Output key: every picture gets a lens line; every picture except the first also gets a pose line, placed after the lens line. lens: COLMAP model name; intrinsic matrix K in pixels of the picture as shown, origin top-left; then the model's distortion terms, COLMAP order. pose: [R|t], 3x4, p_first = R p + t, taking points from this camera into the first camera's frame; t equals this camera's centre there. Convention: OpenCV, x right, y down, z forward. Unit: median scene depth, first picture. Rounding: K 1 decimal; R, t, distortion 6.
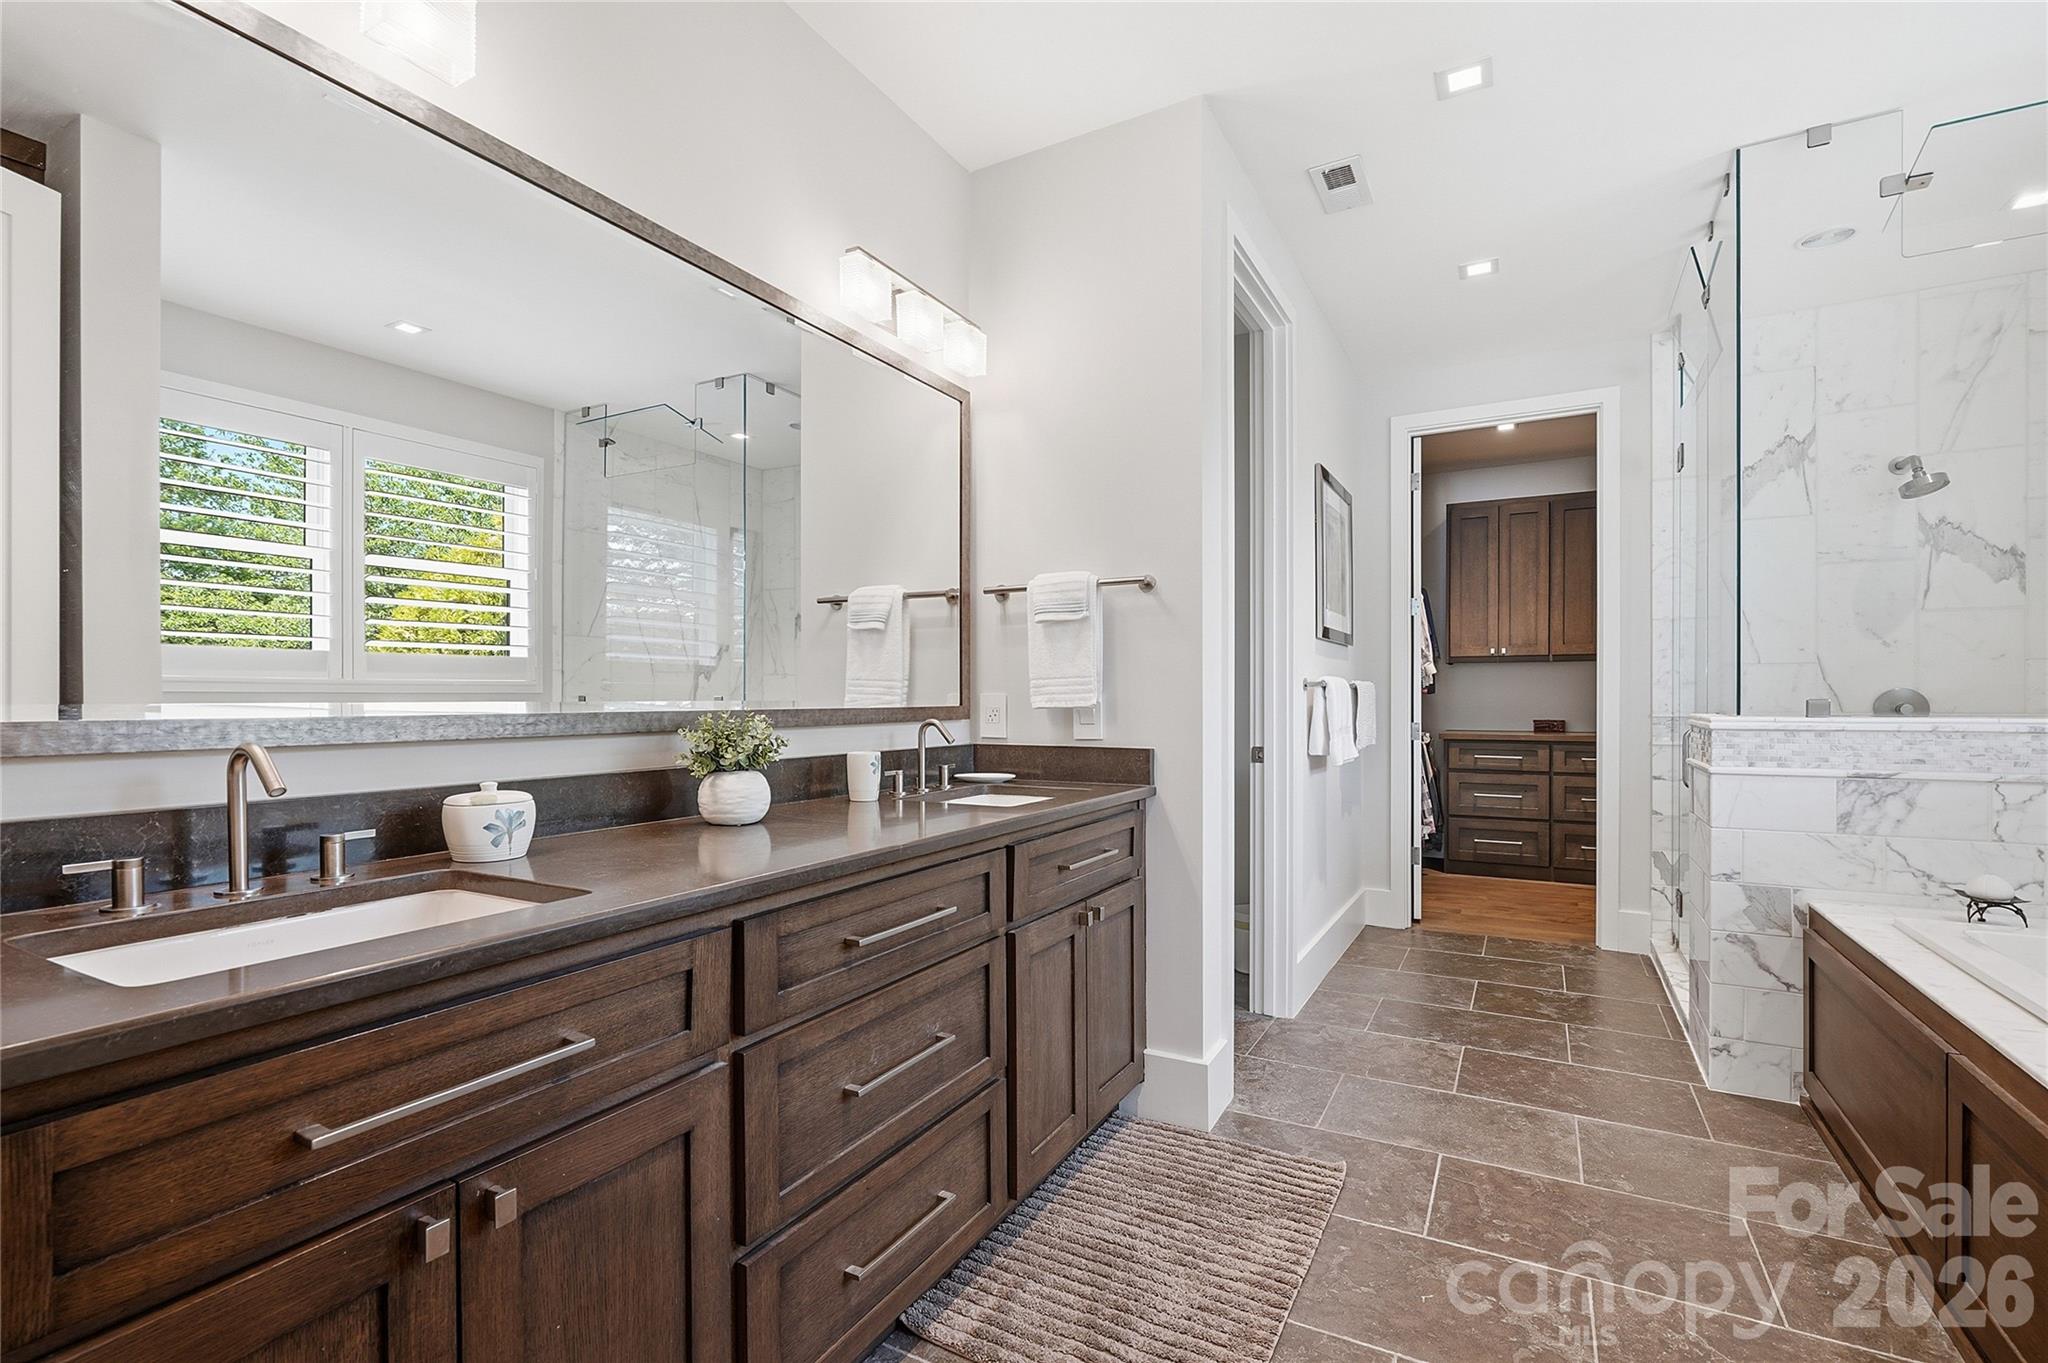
lens RADIAL K [[932.8, 0, 1021.5], [0, 932.8, 693.4], [0, 0, 1]] dist [-0.004217, -0.000332]
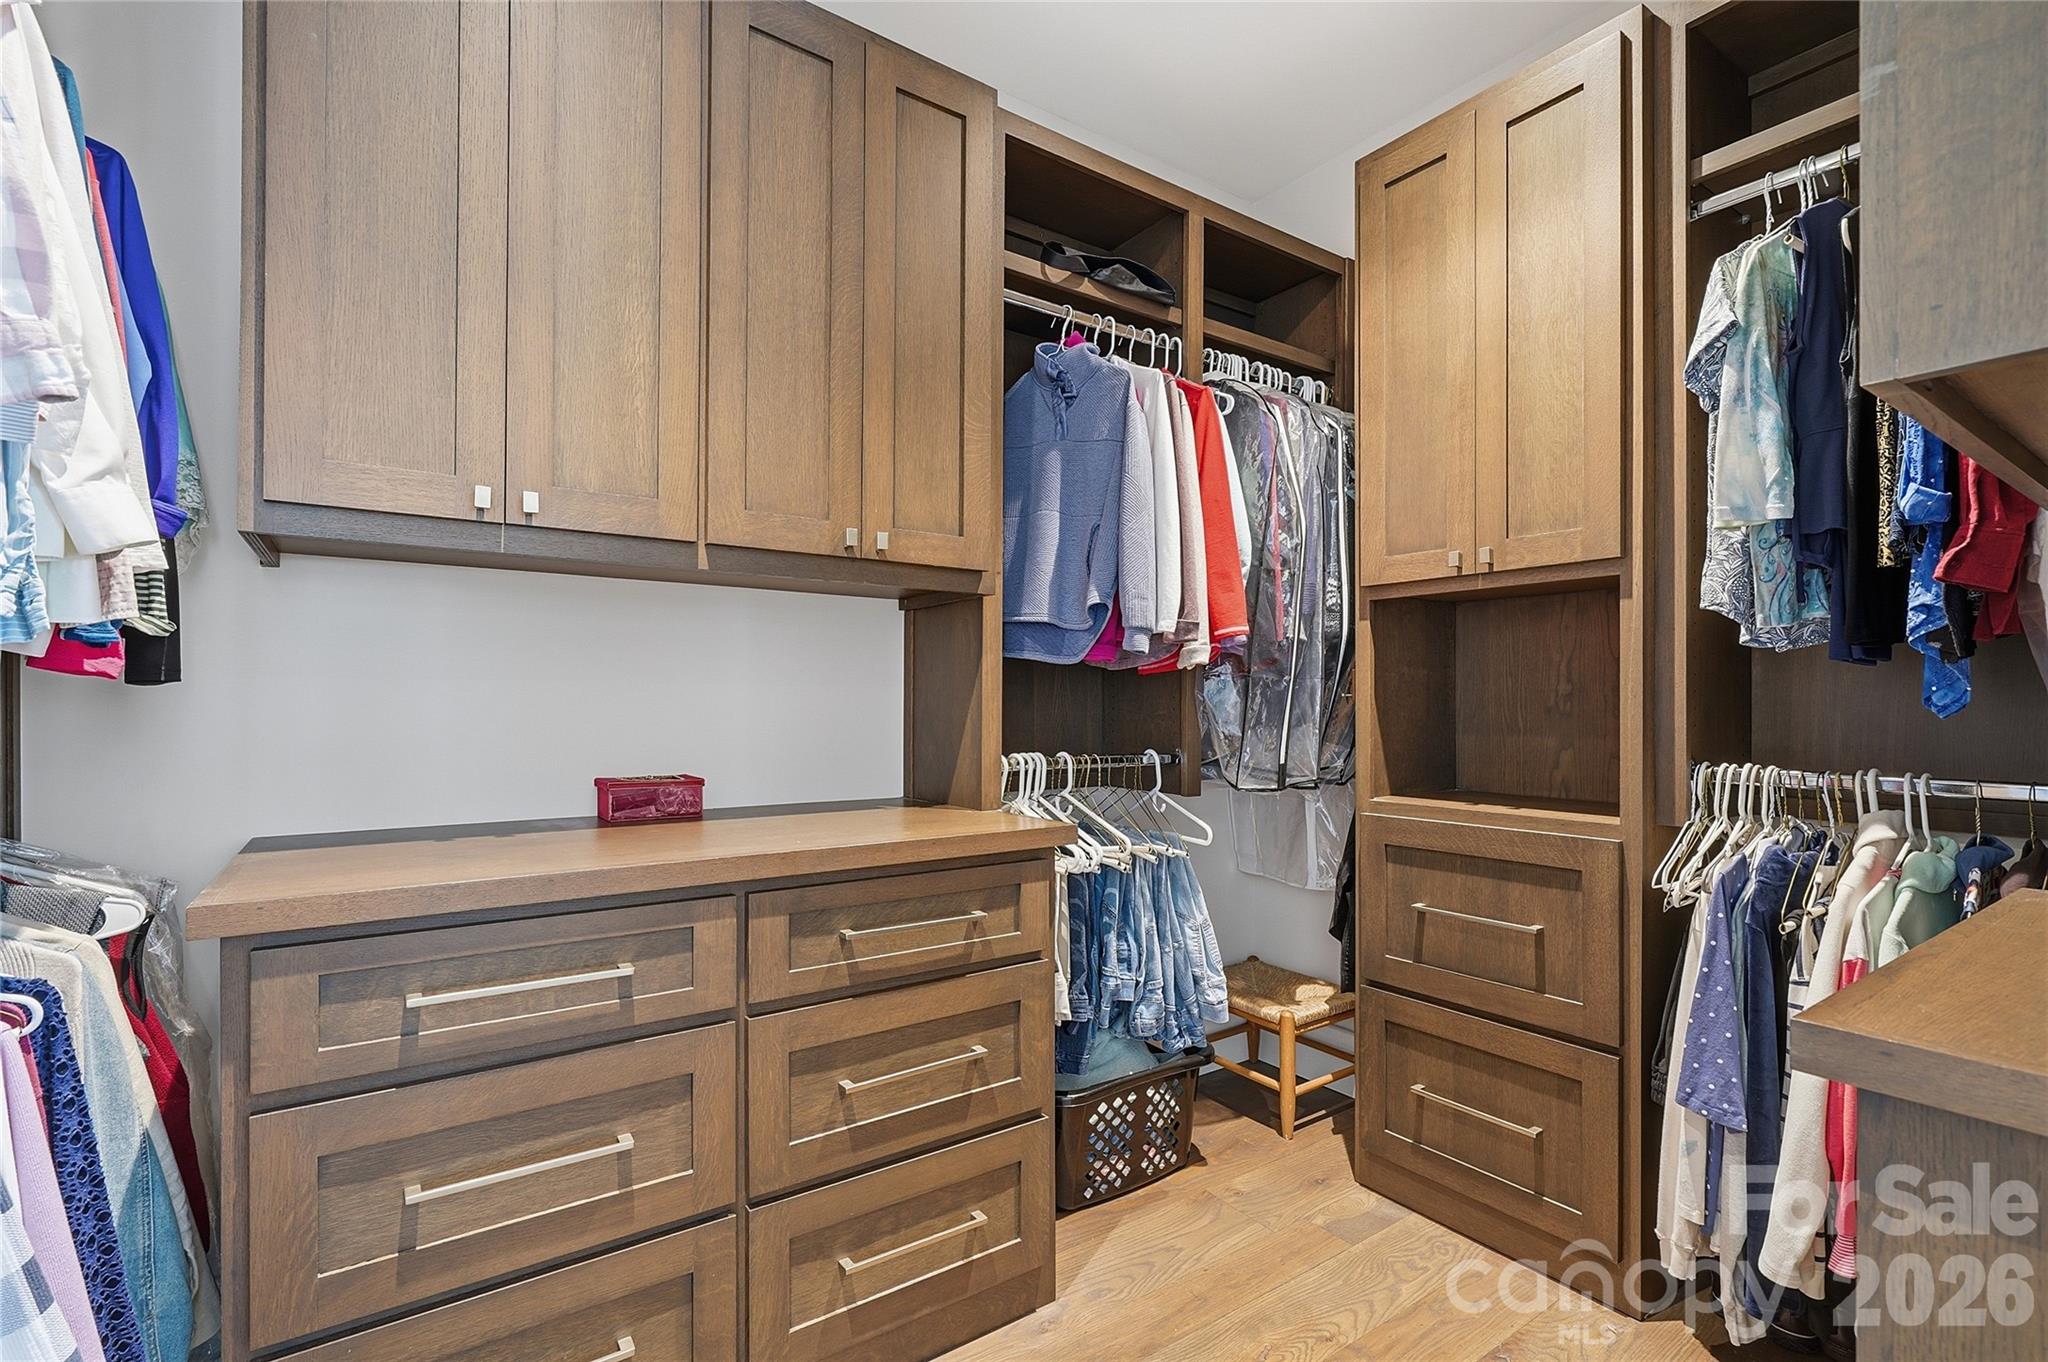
lens RADIAL K [[932.8, 0, 1026.7], [0, 932.8, 694.0], [0, 0, 1]] dist [-0.004217, -0.000332]
pose [[0.442816, 0.002944, 0.896608, 0.365622], [-0.002113, 0.999995, -0.002240, 0.002580], [-0.896610, -0.000903, 0.442820, 0.790276]]
